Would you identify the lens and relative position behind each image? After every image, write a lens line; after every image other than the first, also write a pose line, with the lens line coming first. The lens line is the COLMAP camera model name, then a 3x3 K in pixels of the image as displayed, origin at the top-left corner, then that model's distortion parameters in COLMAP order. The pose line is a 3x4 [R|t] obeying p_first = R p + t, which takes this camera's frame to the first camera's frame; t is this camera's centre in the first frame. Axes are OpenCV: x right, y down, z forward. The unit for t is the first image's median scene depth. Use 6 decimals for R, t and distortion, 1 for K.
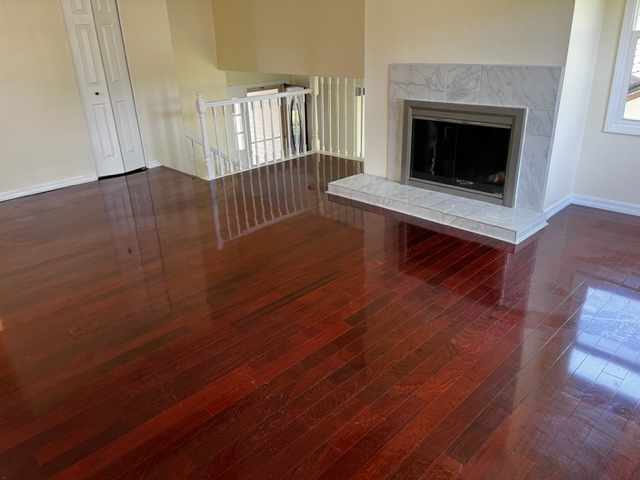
lens RADIAL K [[488.5, 0, 310.1], [0, 488.5, 239.6], [0, 0, 1]] dist [0.074097, -0.109155]
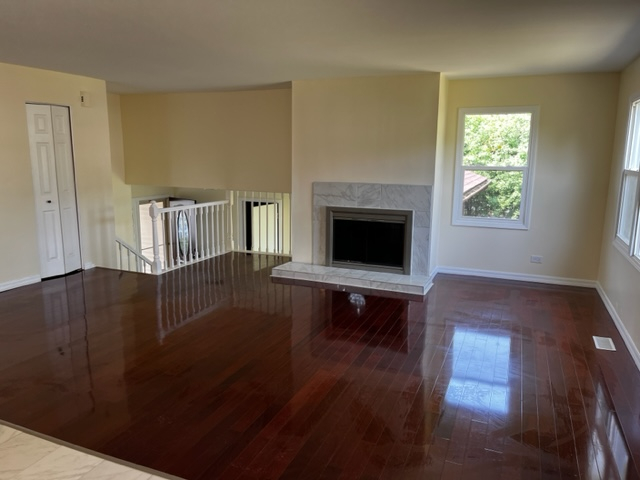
lens RADIAL K [[490.6, 0, 320.0], [0, 490.6, 240.0], [0, 0, 1]] dist [0.082050, -0.110354]
pose [[0.917622, -0.022009, 0.396845, -0.364069], [0.113509, 0.971393, -0.208594, 0.095122], [-0.380902, 0.236456, 0.893869, -0.212753]]
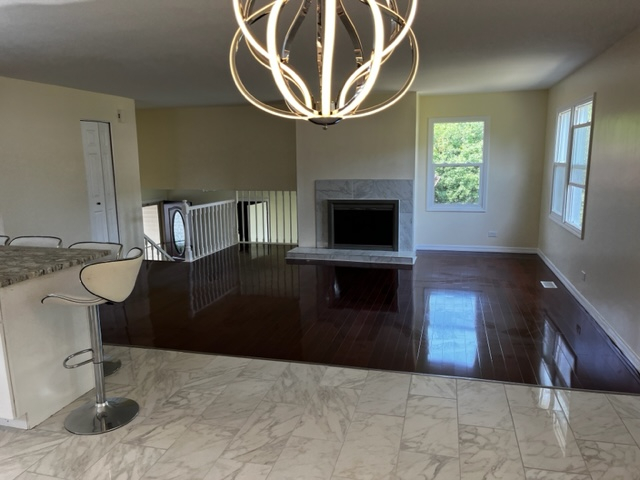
lens RADIAL K [[490.6, 0, 320.0], [0, 490.6, 240.0], [0, 0, 1]] dist [0.082050, -0.110354]
pose [[0.862228, -0.060597, 0.502883, -0.669833], [0.183030, 0.963008, -0.197777, 0.178705], [-0.472295, 0.262571, 0.841424, -0.379087]]
